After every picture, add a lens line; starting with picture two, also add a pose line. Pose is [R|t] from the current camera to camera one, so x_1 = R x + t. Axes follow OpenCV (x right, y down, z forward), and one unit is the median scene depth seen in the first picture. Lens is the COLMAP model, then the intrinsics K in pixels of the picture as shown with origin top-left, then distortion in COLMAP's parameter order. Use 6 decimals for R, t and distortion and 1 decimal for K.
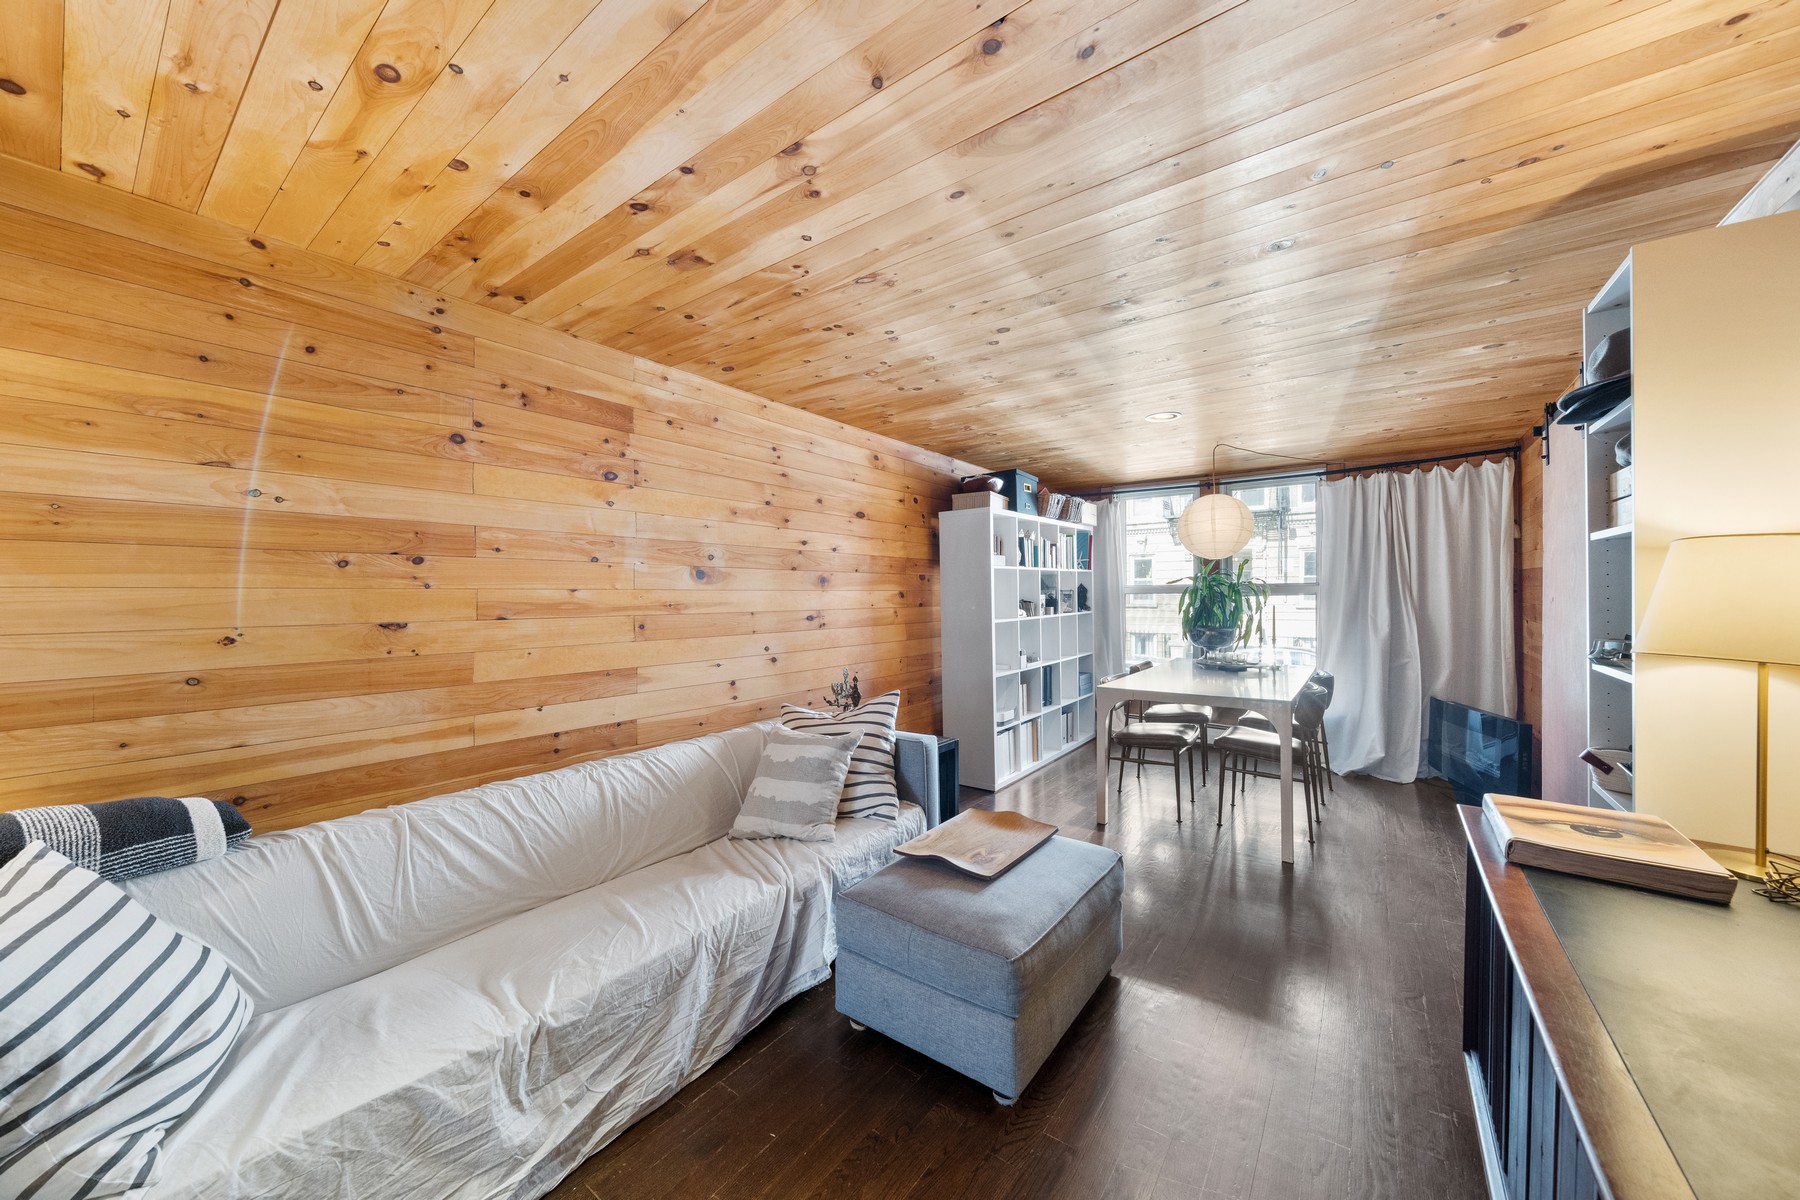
lens RADIAL K [[640.3, 0, 894.4], [0, 640.3, 593.2], [0, 0, 1]] dist [0.001380, 0.000022]
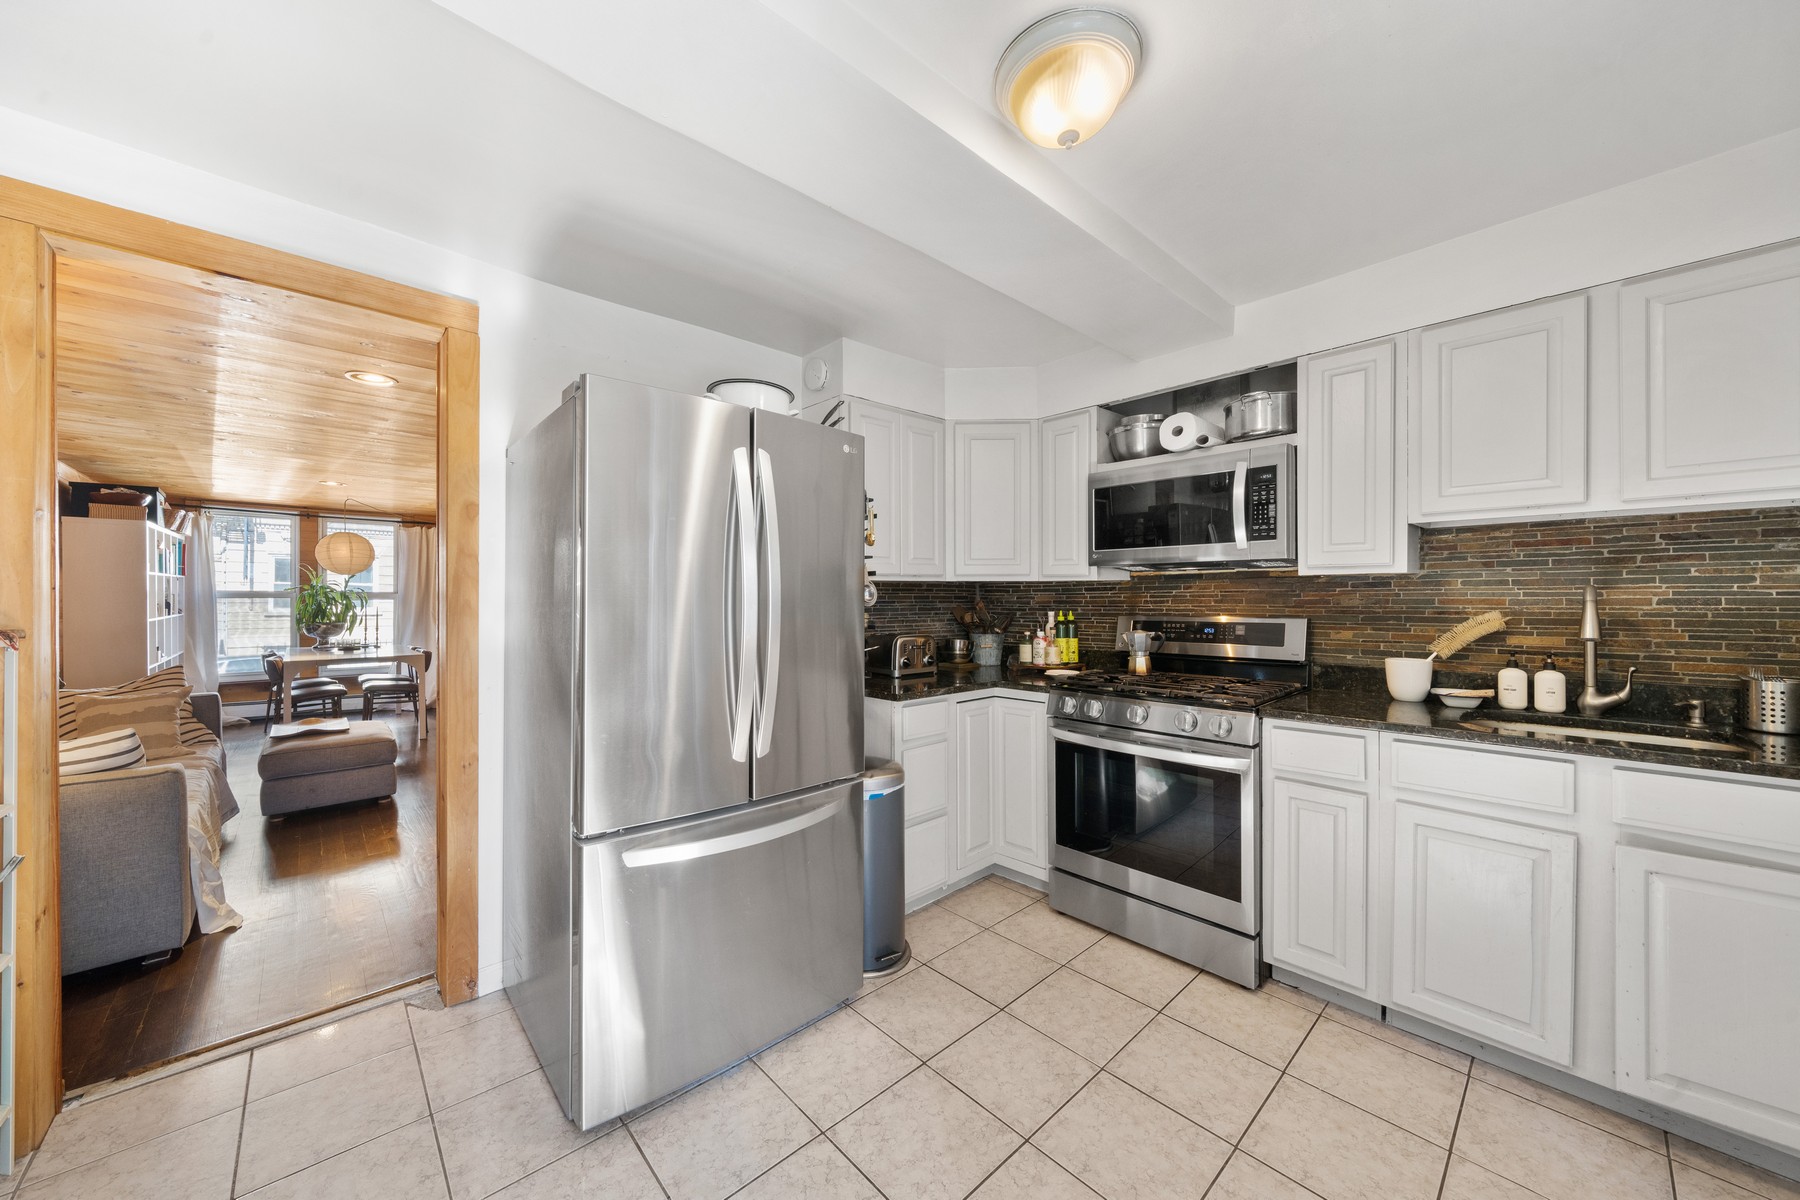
lens RADIAL K [[645.8, 0, 900.4], [0, 645.8, 609.6], [0, 0, 1]] dist [-0.002234, -0.000374]
pose [[0.178605, -0.008888, 0.983881, -0.708911], [-0.002984, 0.999950, 0.009575, 0.008770], [-0.983916, -0.004646, 0.178569, -0.509741]]
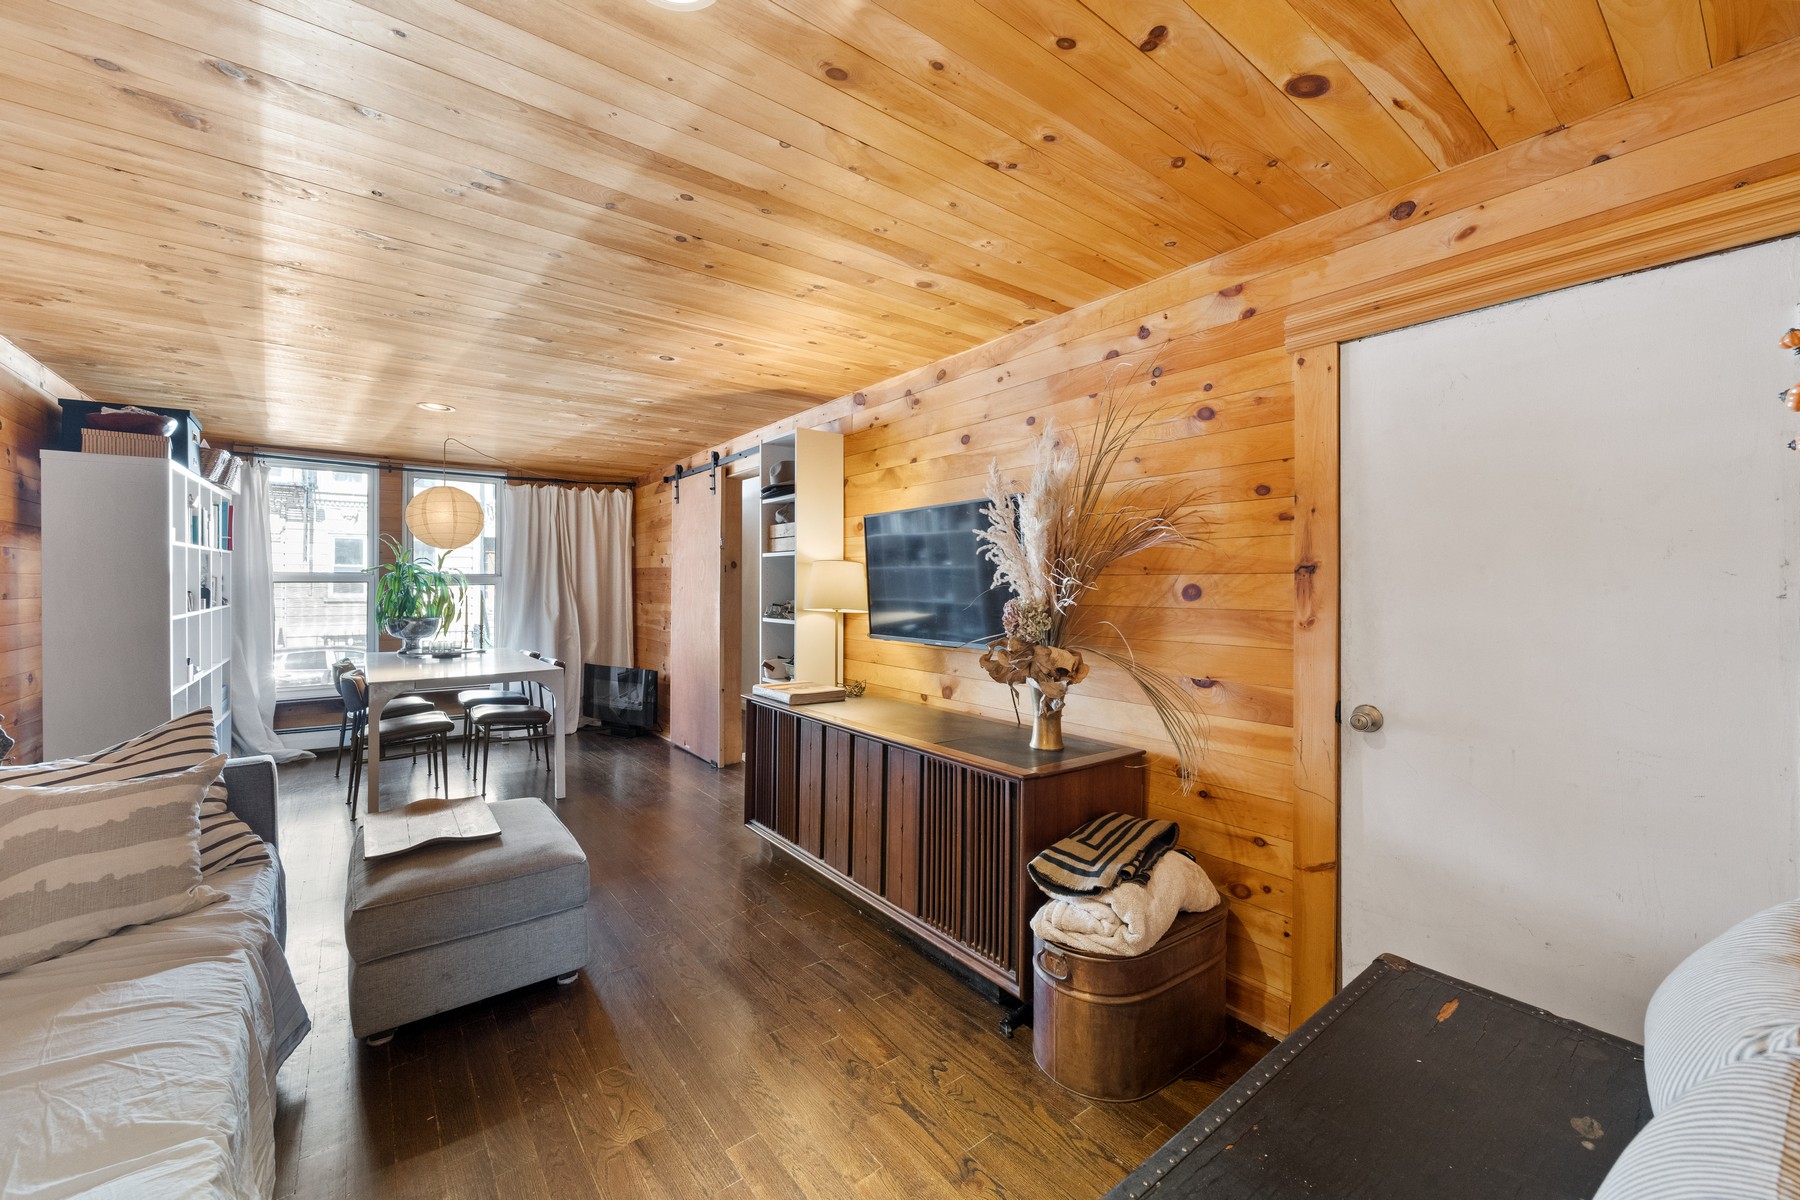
lens RADIAL K [[707.4, 0, 897.1], [0, 707.4, 596.5], [0, 0, 1]] dist [-0.002106, -0.000297]
pose [[0.270736, -0.009680, 0.962605, -0.373450], [-0.005587, 0.999917, 0.011626, 0.004862], [-0.962637, -0.008526, 0.270659, -0.001026]]
